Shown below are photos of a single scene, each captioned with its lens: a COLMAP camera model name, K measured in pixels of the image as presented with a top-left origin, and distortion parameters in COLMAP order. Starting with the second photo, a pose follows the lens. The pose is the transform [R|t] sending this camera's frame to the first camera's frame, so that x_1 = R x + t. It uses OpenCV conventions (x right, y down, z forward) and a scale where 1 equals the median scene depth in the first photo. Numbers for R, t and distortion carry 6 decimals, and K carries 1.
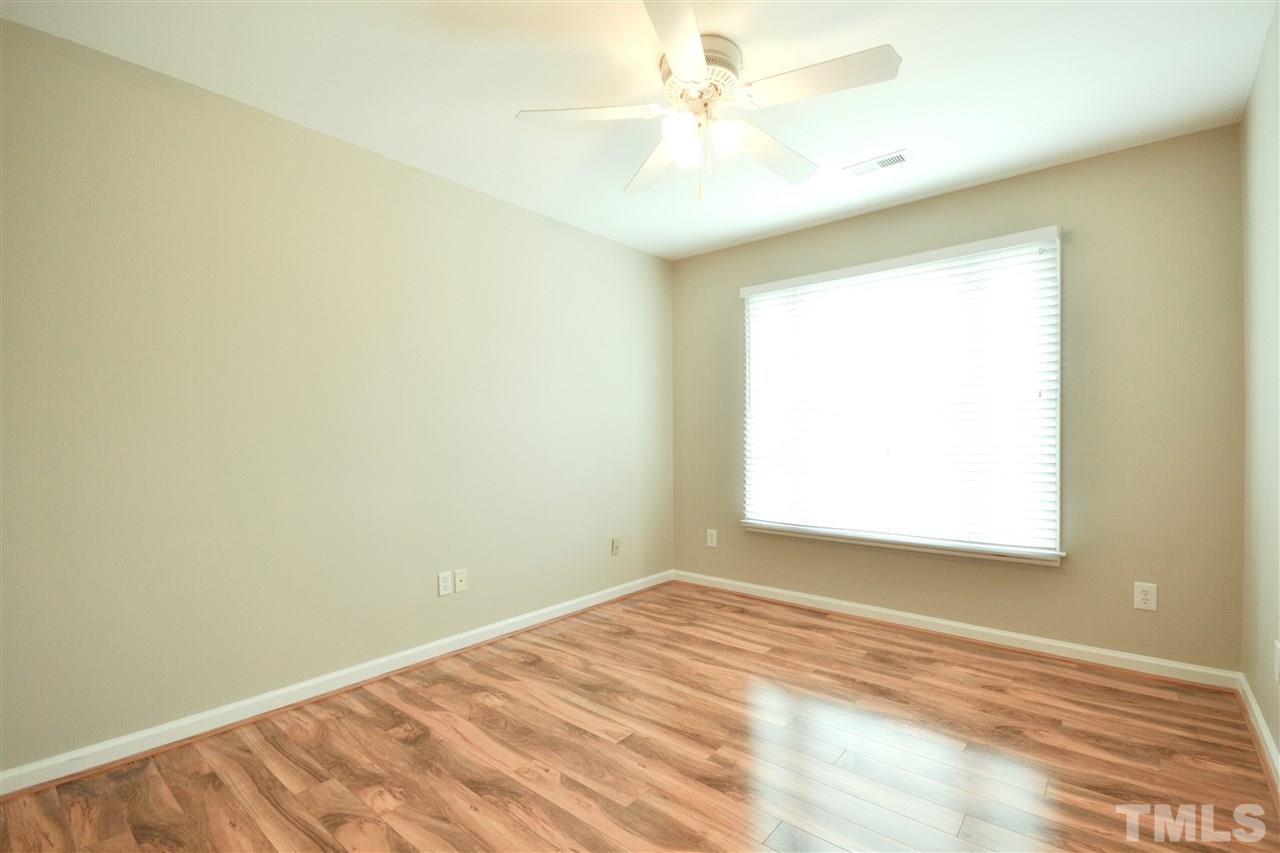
lens RADIAL K [[578.0, 0, 636.8], [0, 578.0, 428.8], [0, 0, 1]] dist [-0.019228, -0.004581]
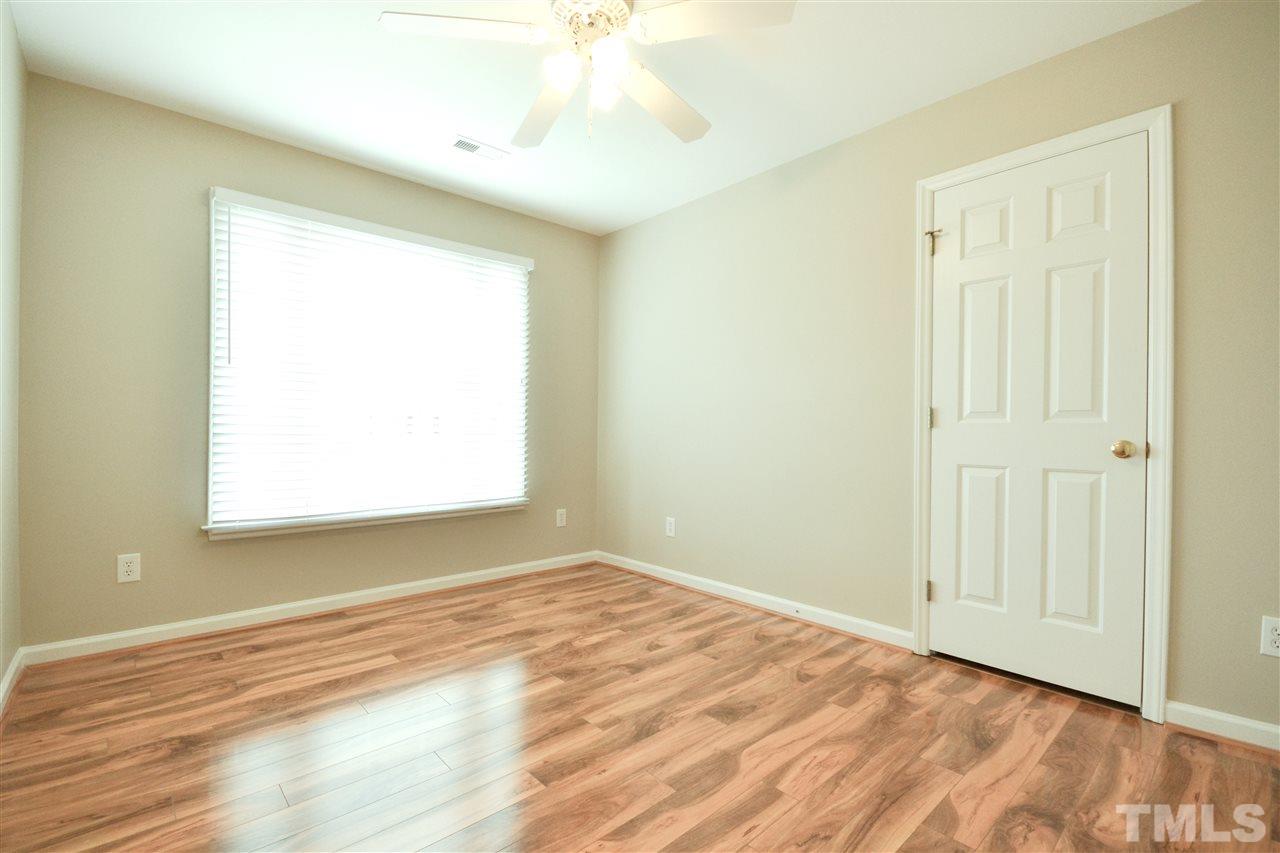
lens RADIAL K [[578.0, 0, 597.5], [0, 578.0, 437.9], [0, 0, 1]] dist [-0.019228, -0.004581]
pose [[0.143820, -0.011647, 0.989535, -0.552893], [-0.014488, 0.999799, 0.013873, 0.047998], [-0.989498, -0.016332, 0.143622, 0.586924]]
